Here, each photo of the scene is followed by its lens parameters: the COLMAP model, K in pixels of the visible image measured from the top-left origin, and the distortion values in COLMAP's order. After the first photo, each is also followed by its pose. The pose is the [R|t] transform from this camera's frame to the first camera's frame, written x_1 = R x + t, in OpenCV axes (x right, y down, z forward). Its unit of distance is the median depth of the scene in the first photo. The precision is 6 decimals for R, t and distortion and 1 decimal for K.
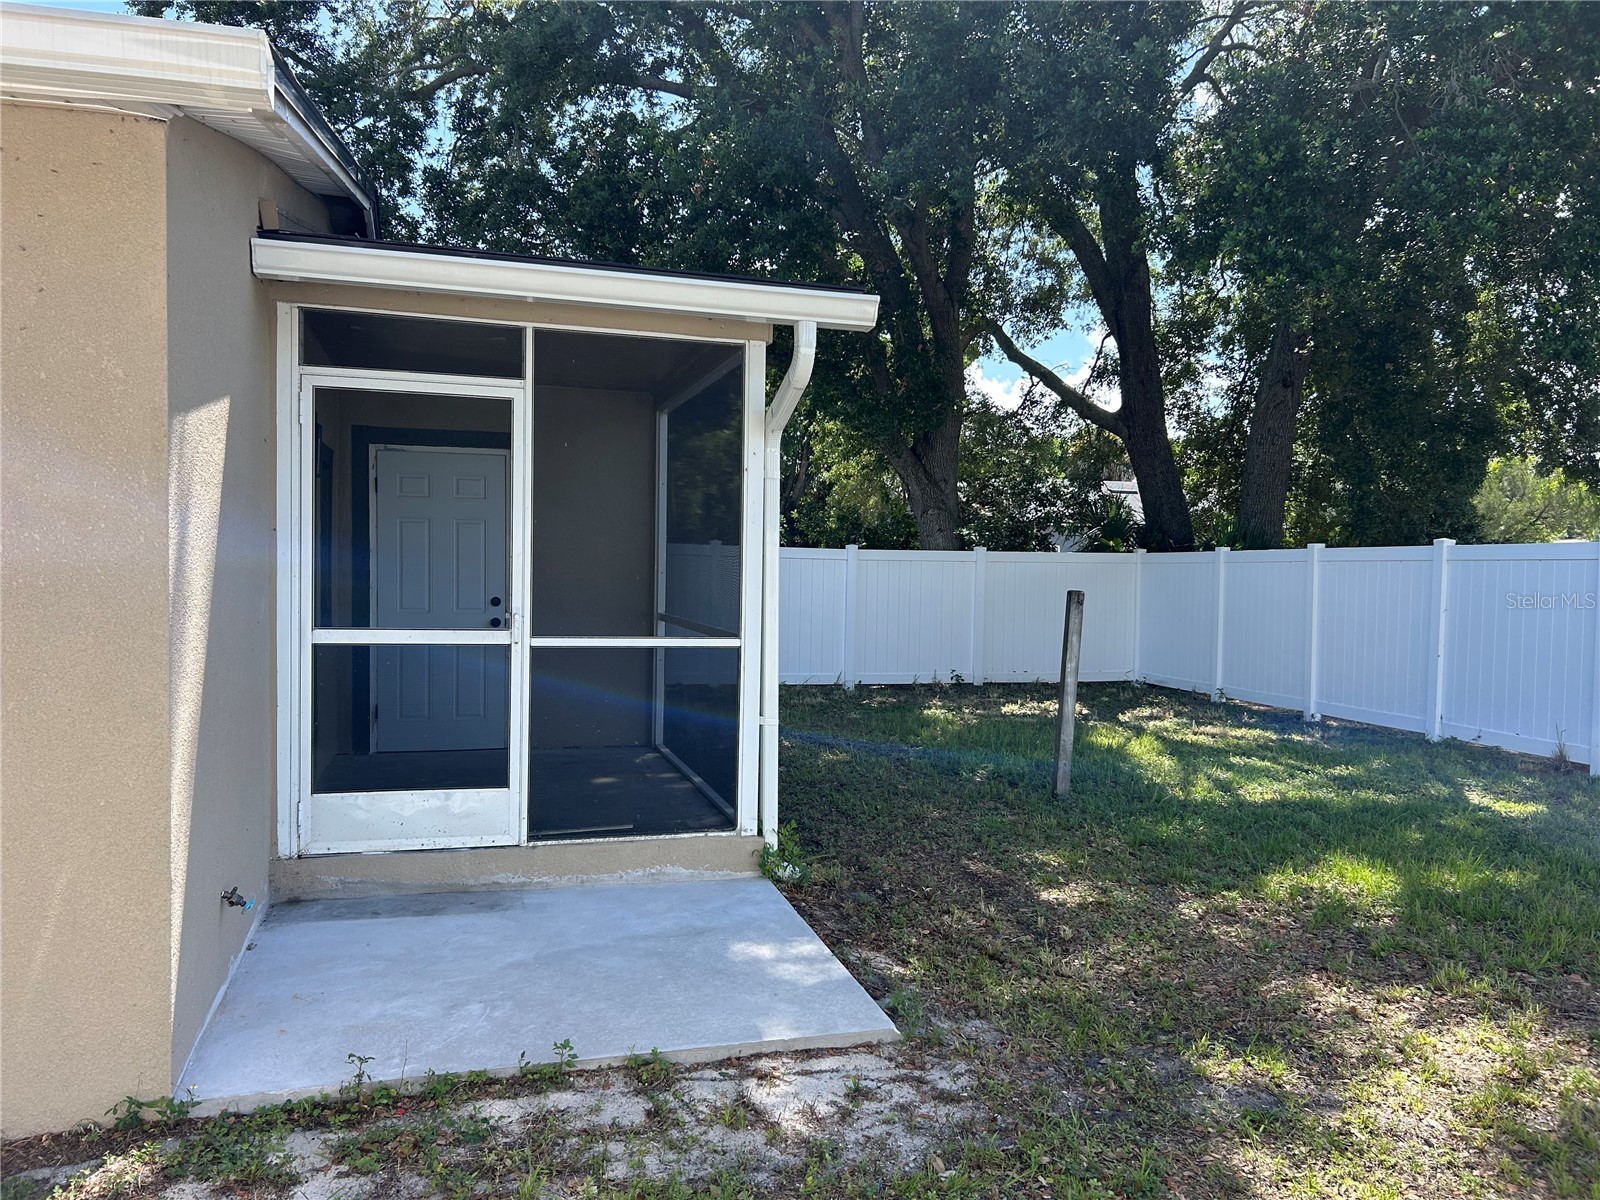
lens RADIAL K [[1206.0, 0, 799.1], [0, 1206.0, 607.6], [0, 0, 1]] dist [0.063939, -0.070991]
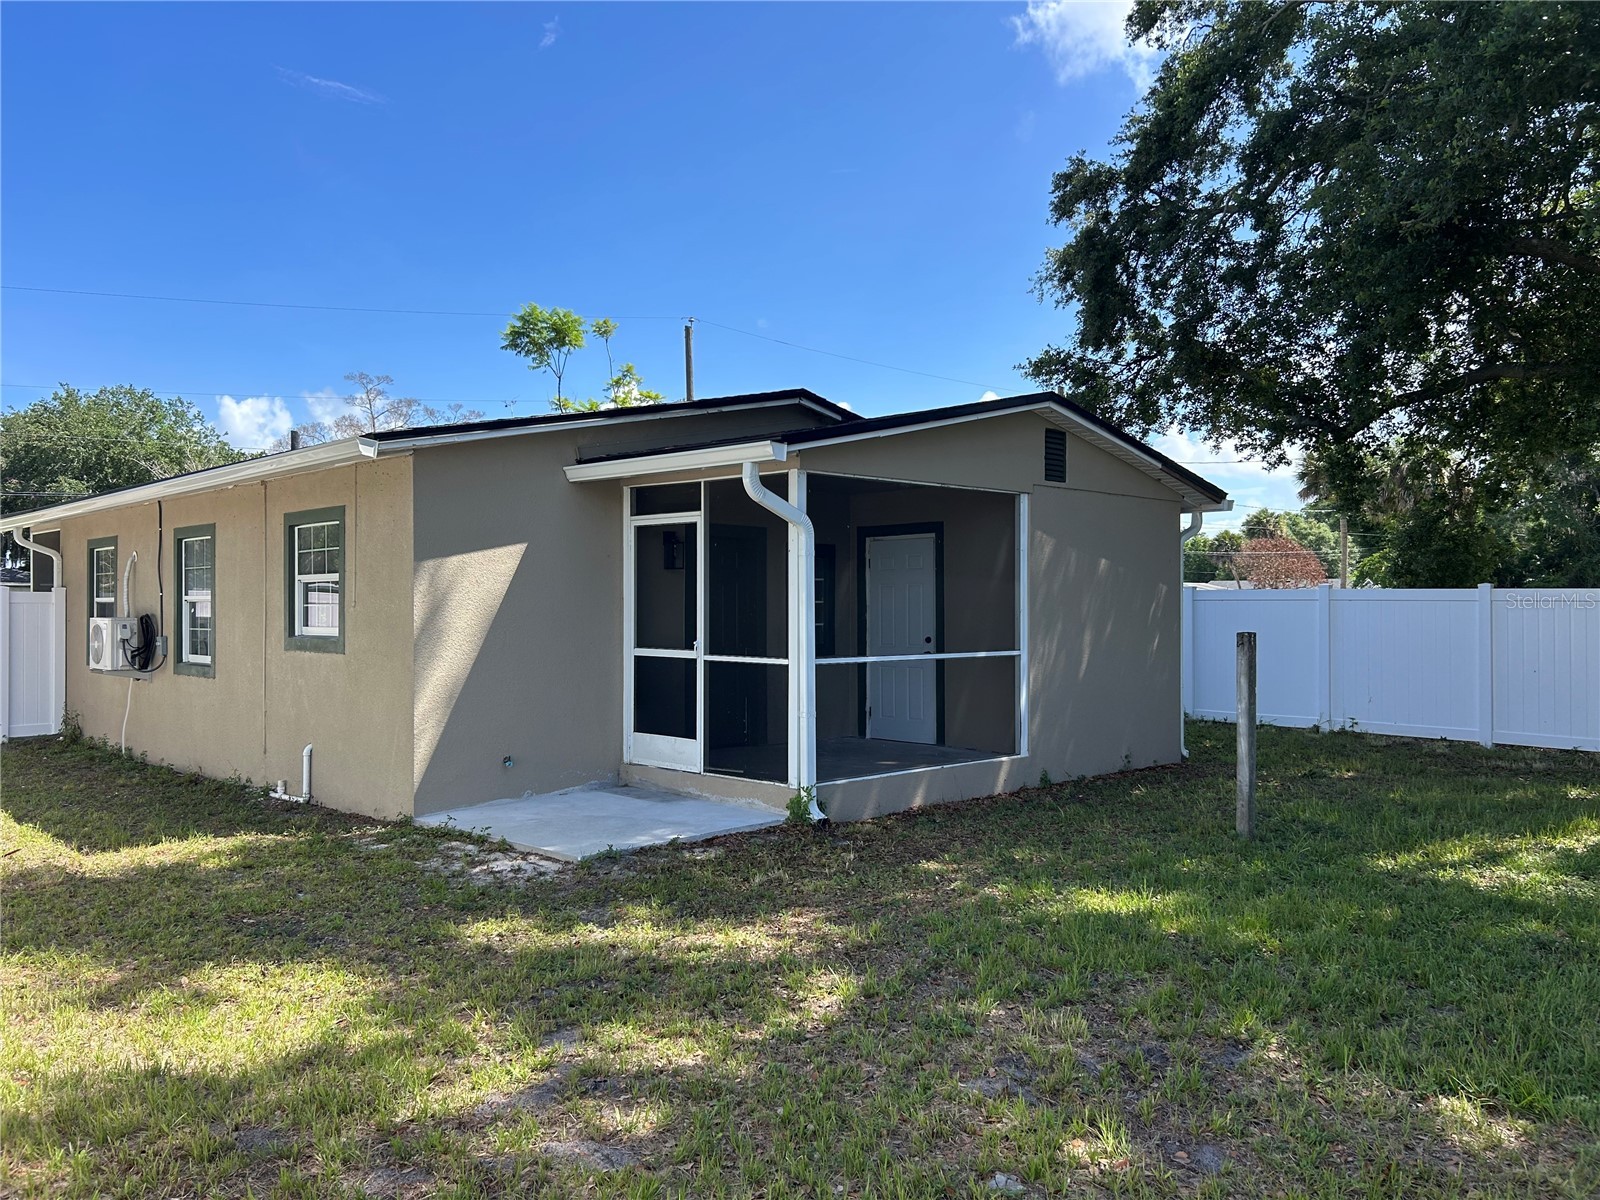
lens RADIAL K [[1206.0, 0, 805.6], [0, 1206.0, 591.1], [0, 0, 1]] dist [0.063939, -0.070991]
pose [[0.493434, -0.028020, -0.869332, 1.388831], [-0.023002, 0.998711, -0.045247, 0.007879], [0.869479, 0.042323, 0.492153, 0.263835]]
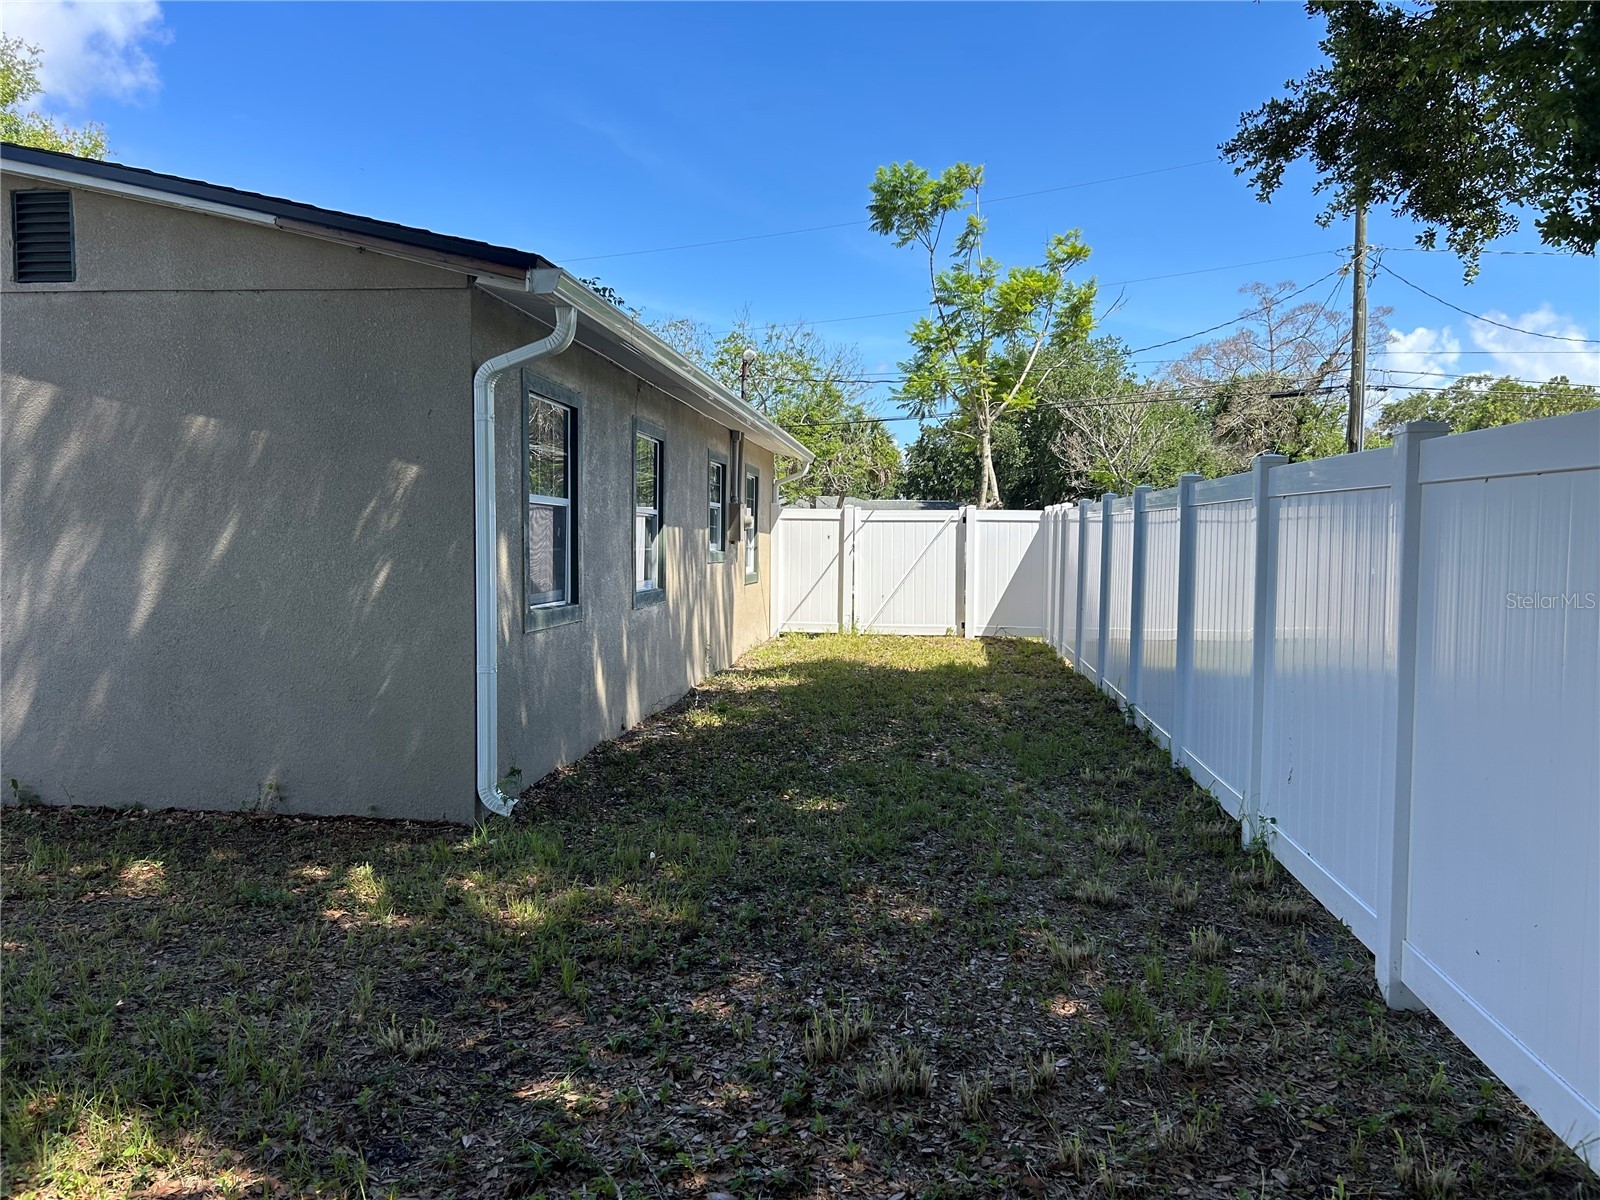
lens RADIAL K [[1206.0, 0, 793.5], [0, 1206.0, 607.4], [0, 0, 1]] dist [0.063939, -0.070991]
pose [[-0.366581, 0.029079, -0.929932, 0.800815], [-0.052080, 0.997303, 0.051715, -0.052171], [0.928927, 0.067389, -0.364078, 2.285613]]
